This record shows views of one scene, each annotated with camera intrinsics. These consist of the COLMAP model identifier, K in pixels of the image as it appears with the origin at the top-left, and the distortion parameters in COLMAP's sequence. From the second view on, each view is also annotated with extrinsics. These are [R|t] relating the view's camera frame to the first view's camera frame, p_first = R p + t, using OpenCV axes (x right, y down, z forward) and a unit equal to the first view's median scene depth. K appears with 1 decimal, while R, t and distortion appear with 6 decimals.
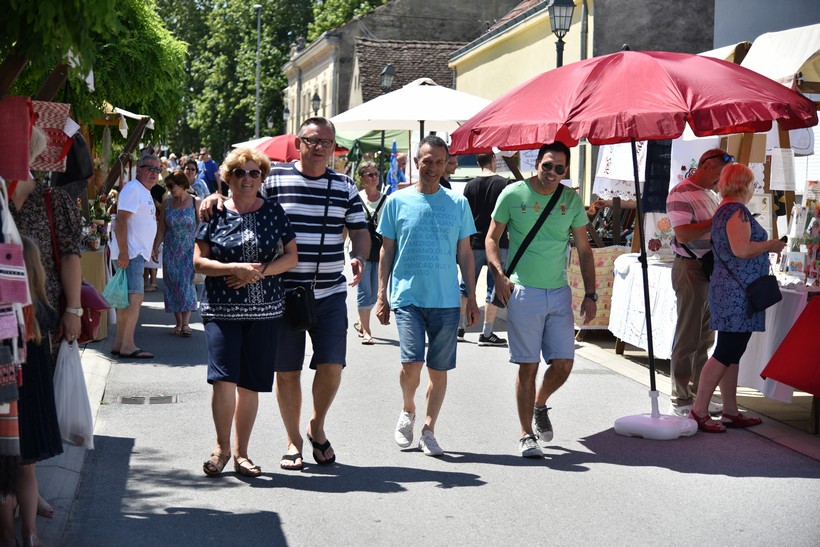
lens RADIAL K [[1629.9, 0, 410.8], [0, 1629.9, 273.5], [0, 0, 1]] dist [0.206764, 0.000000]
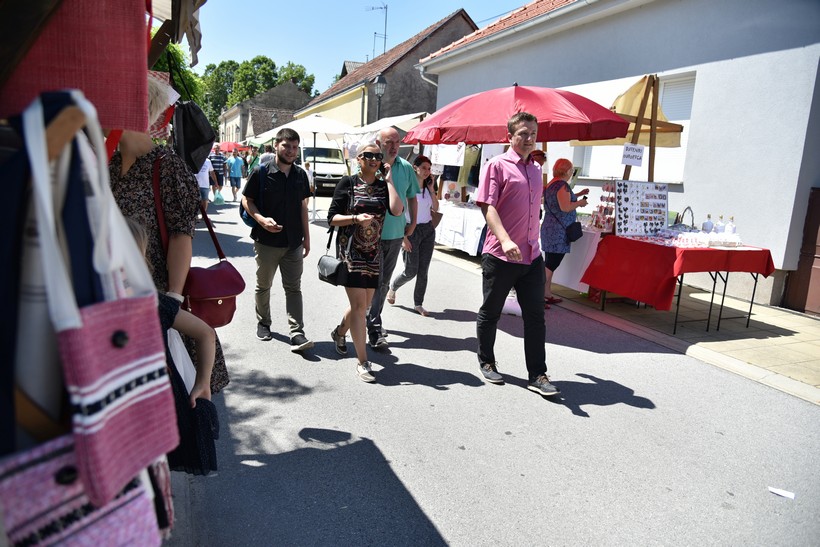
lens RADIAL K [[563.5, 0, 407.3], [0, 563.5, 277.2], [0, 0, 1]] dist [-0.012183, -0.003592]
pose [[0.971376, -0.015168, 0.237063, -0.107847], [-0.018599, 0.990039, 0.139557, -0.021590], [-0.236819, -0.139971, 0.961418, 0.443049]]
